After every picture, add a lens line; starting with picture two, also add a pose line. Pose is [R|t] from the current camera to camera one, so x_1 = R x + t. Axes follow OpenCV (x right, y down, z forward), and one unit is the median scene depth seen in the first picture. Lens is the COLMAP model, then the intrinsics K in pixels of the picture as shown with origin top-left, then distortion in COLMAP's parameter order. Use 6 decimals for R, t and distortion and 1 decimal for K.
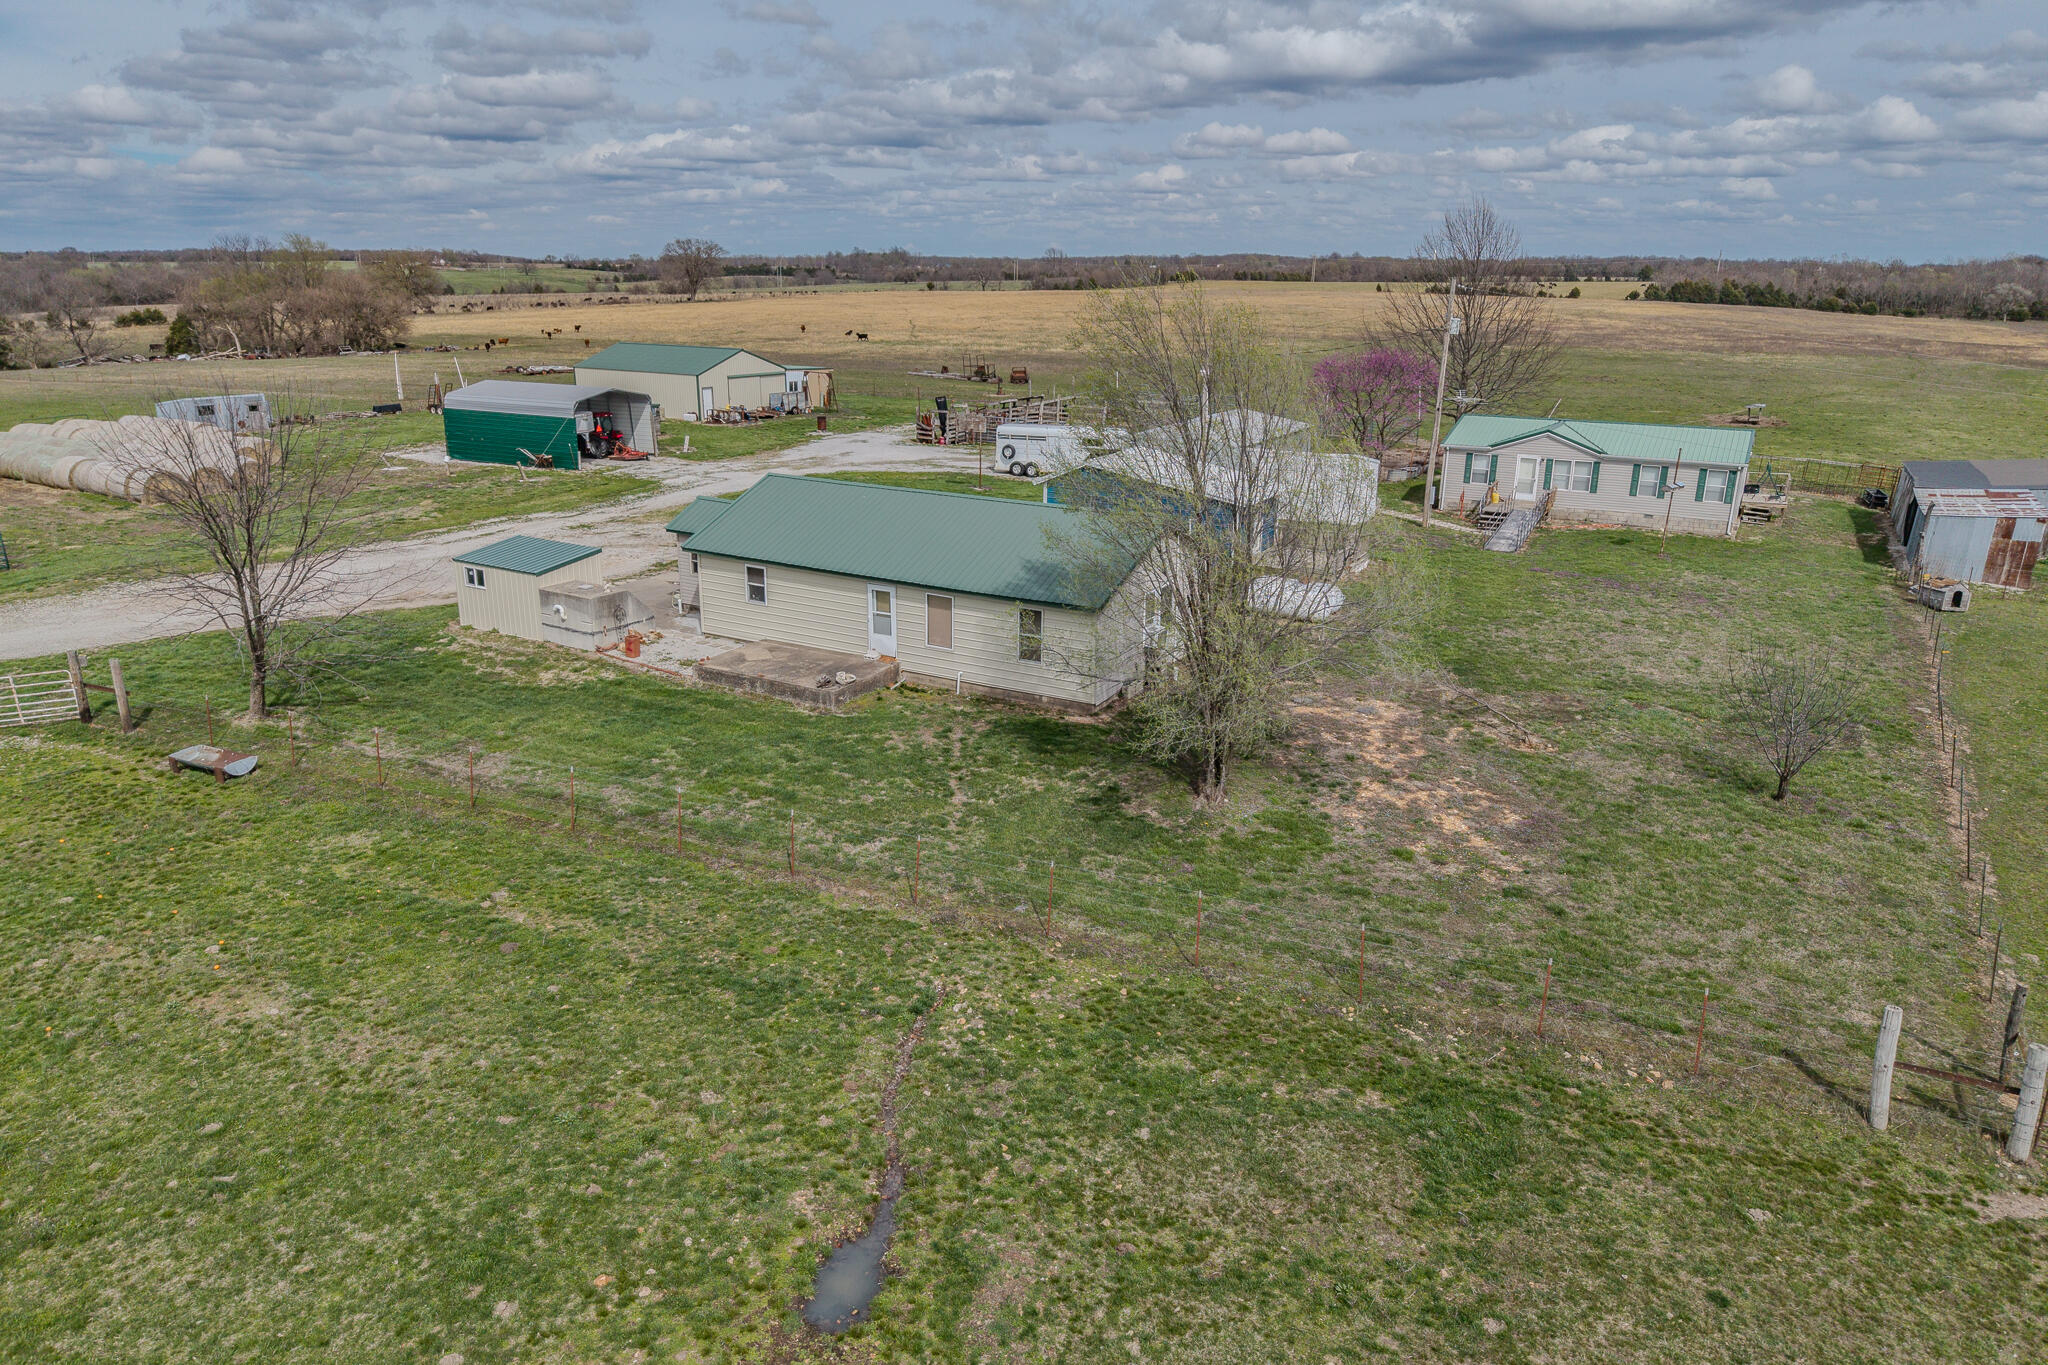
lens RADIAL K [[1371.3, 0, 1029.5], [0, 1371.3, 682.4], [0, 0, 1]] dist [0.031794, -0.031102]
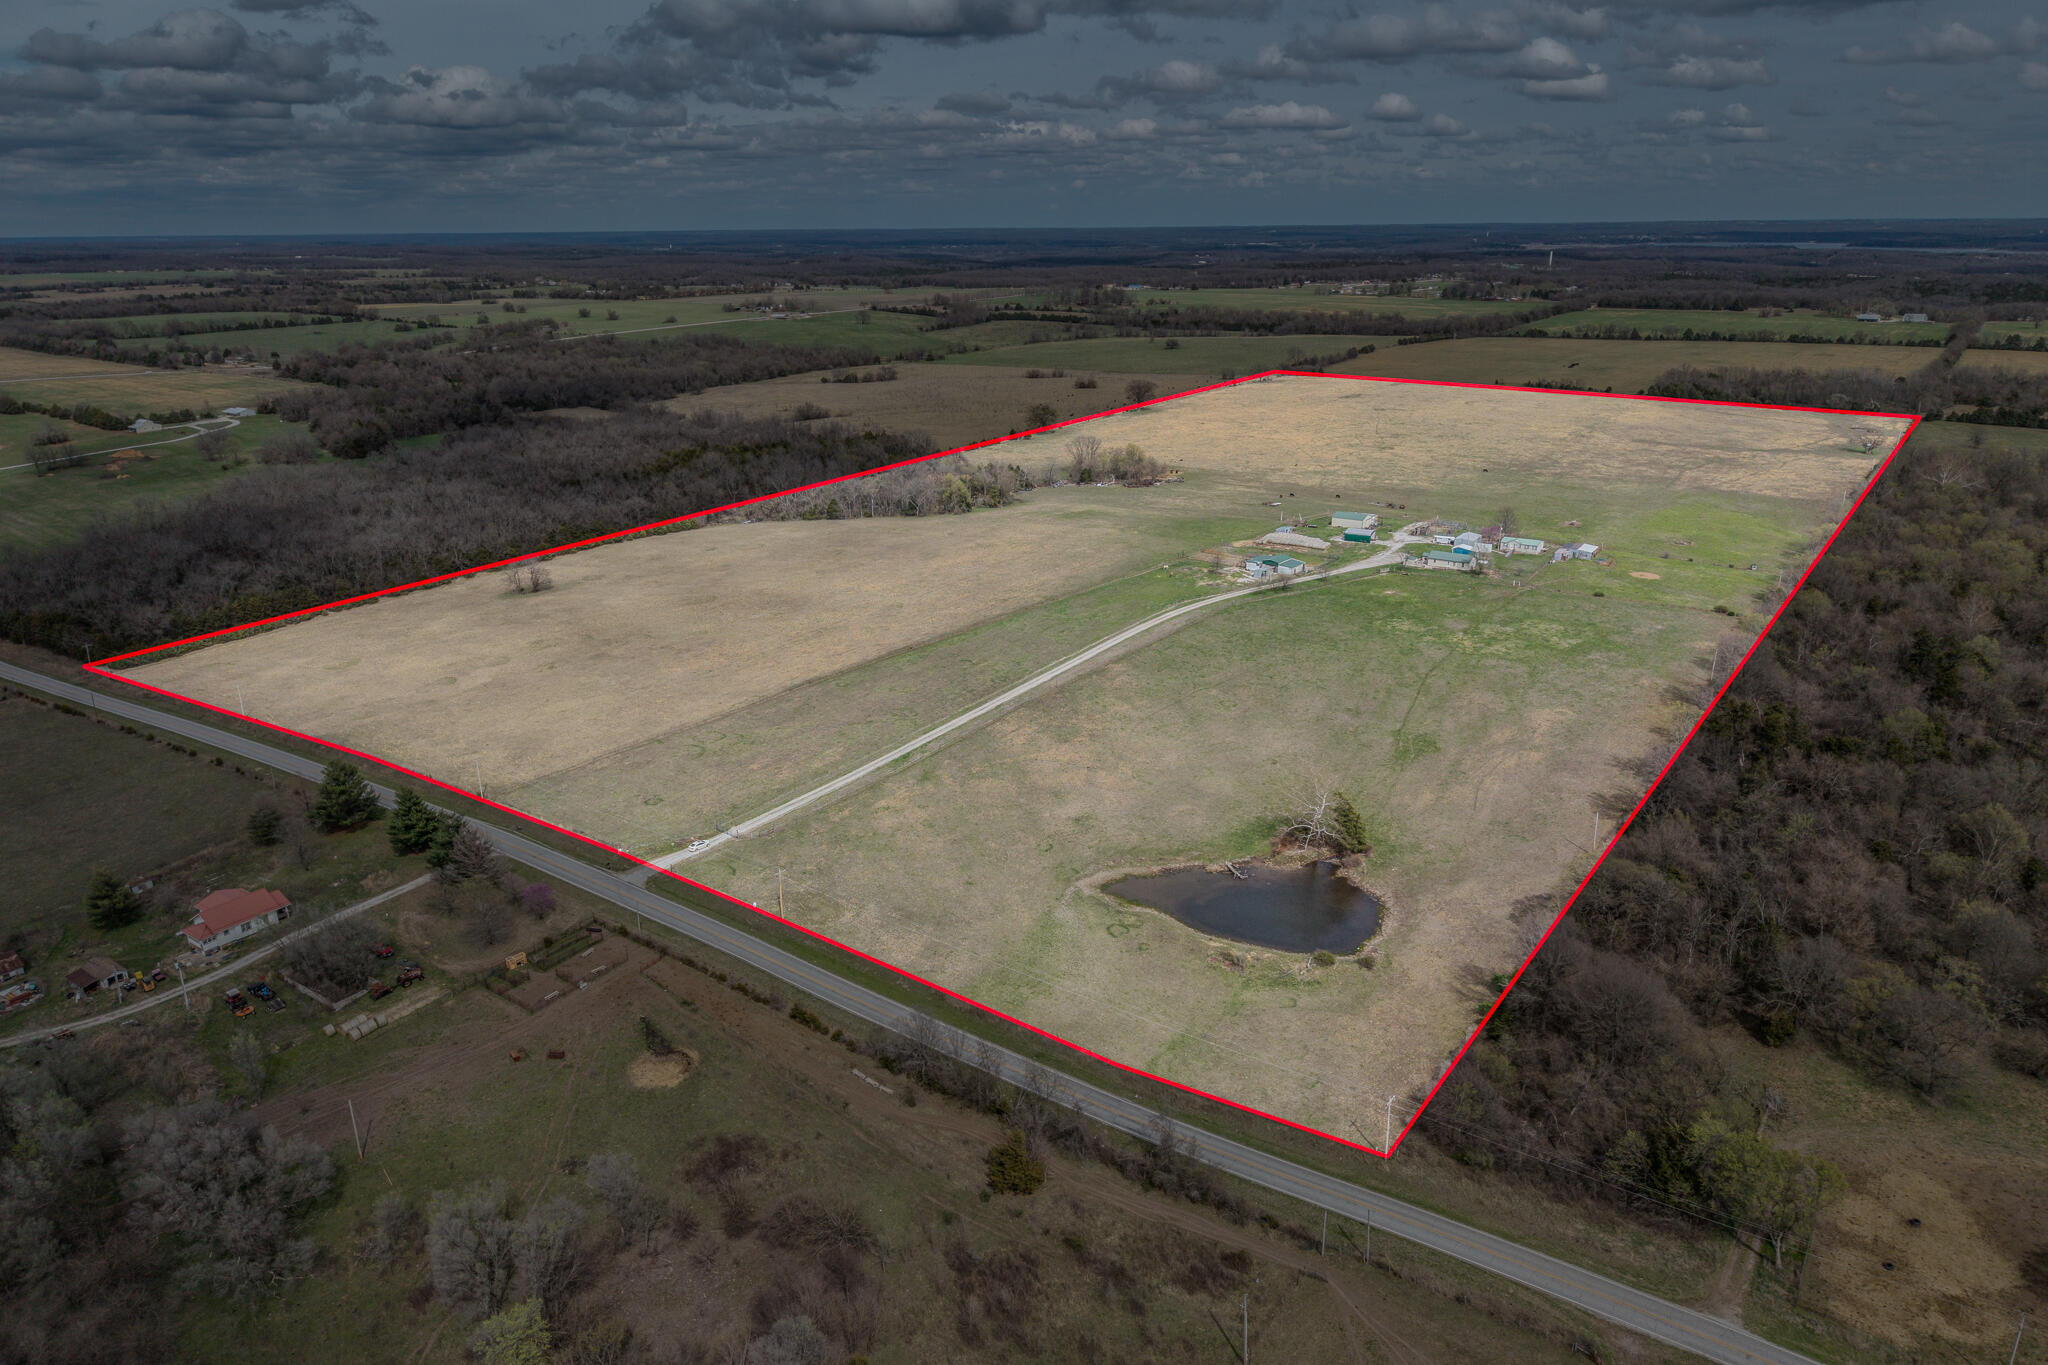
lens RADIAL K [[1371.3, 0, 1017.1], [0, 1371.3, 683.7], [0, 0, 1]] dist [0.031794, -0.031102]
pose [[0.996448, 0.008456, -0.083783, -1.700856], [-0.006140, 0.999593, 0.027865, 0.409832], [0.083984, -0.027252, 0.996094, -6.763313]]
